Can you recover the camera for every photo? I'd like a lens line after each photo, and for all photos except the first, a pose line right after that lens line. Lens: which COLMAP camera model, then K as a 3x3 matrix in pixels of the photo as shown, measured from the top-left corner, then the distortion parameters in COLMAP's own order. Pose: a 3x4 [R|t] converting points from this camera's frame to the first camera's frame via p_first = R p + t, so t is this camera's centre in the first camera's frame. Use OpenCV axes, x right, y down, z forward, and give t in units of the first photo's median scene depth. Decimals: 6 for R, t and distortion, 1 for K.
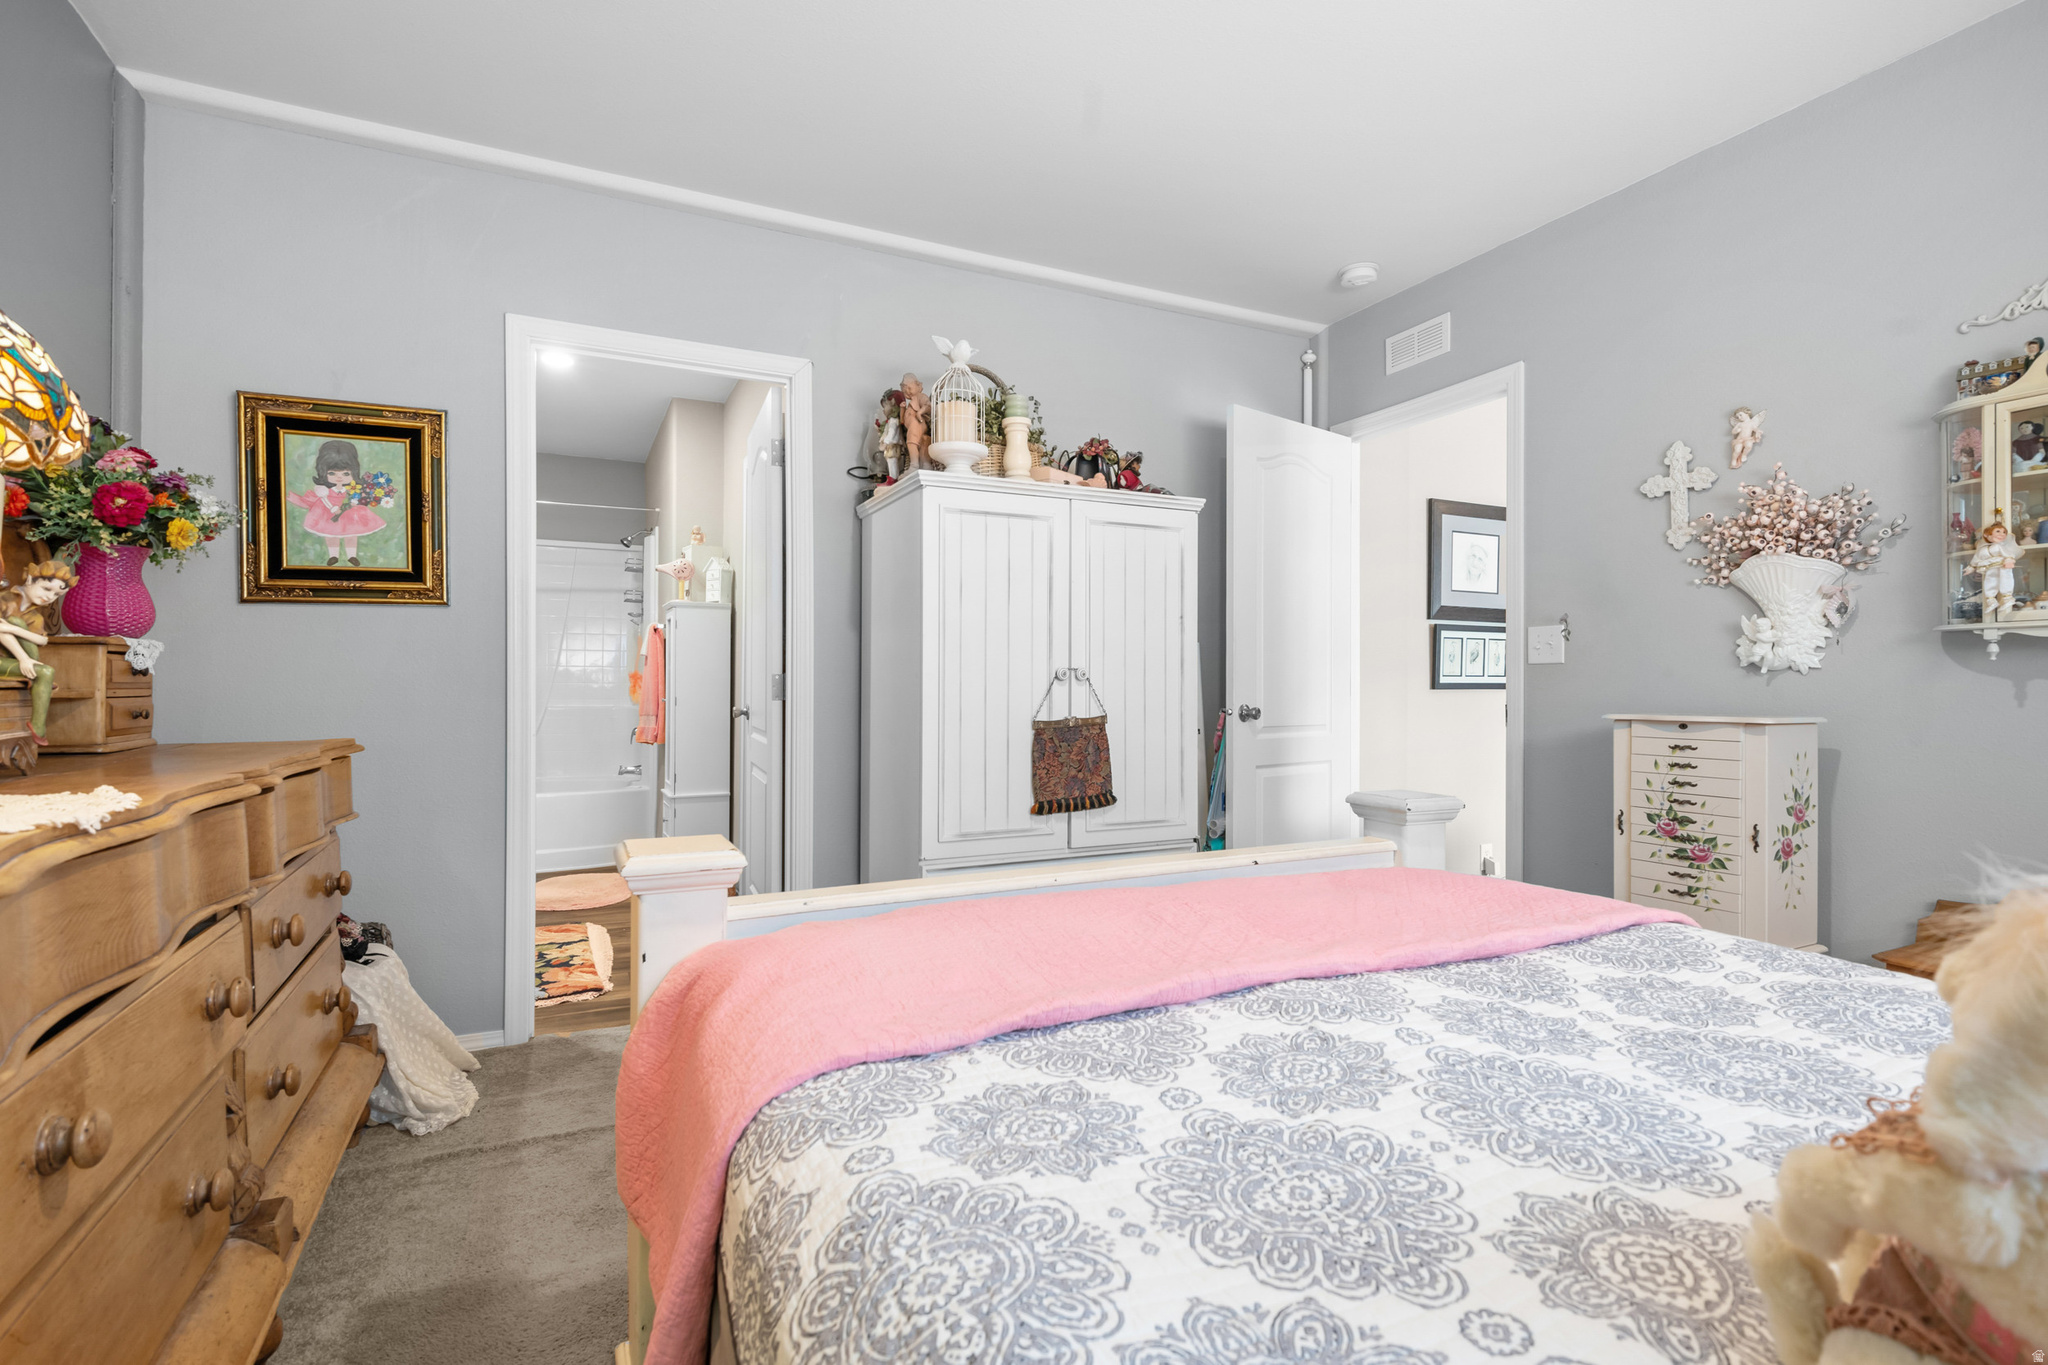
lens RADIAL K [[962.6, 0, 1002.8], [0, 962.6, 682.9], [0, 0, 1]] dist [-0.001994, -0.000845]
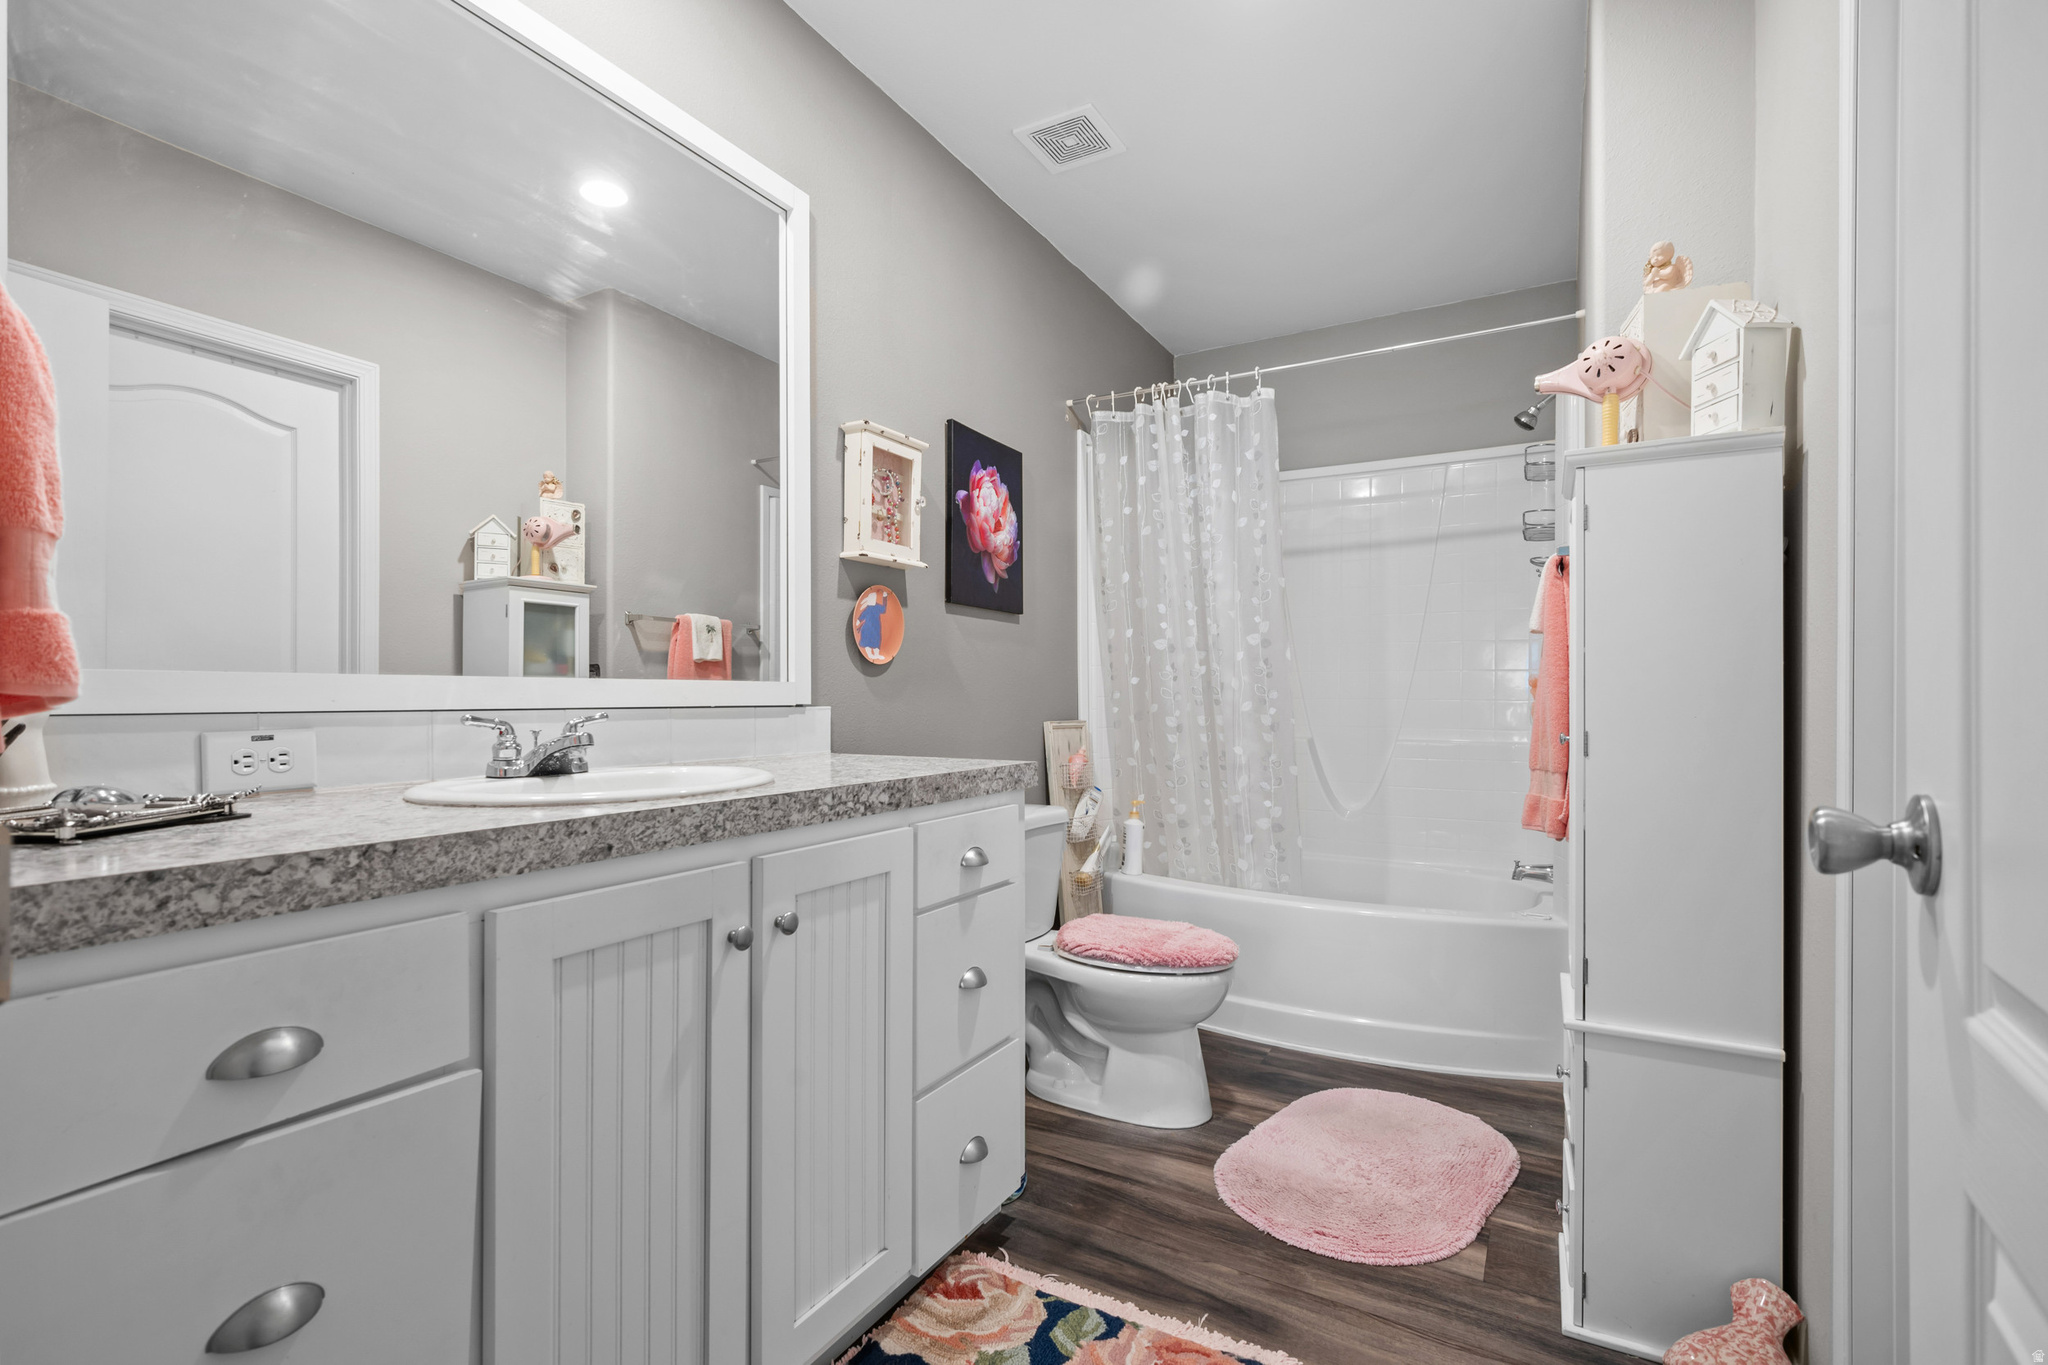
lens RADIAL K [[937.6, 0, 1013.7], [0, 937.6, 690.8], [0, 0, 1]] dist [-0.001066, -0.000591]
pose [[0.576222, -0.005350, -0.817276, -0.179094], [-0.004655, 0.999941, -0.009827, 0.004210], [0.817280, 0.009467, 0.576163, 0.622662]]
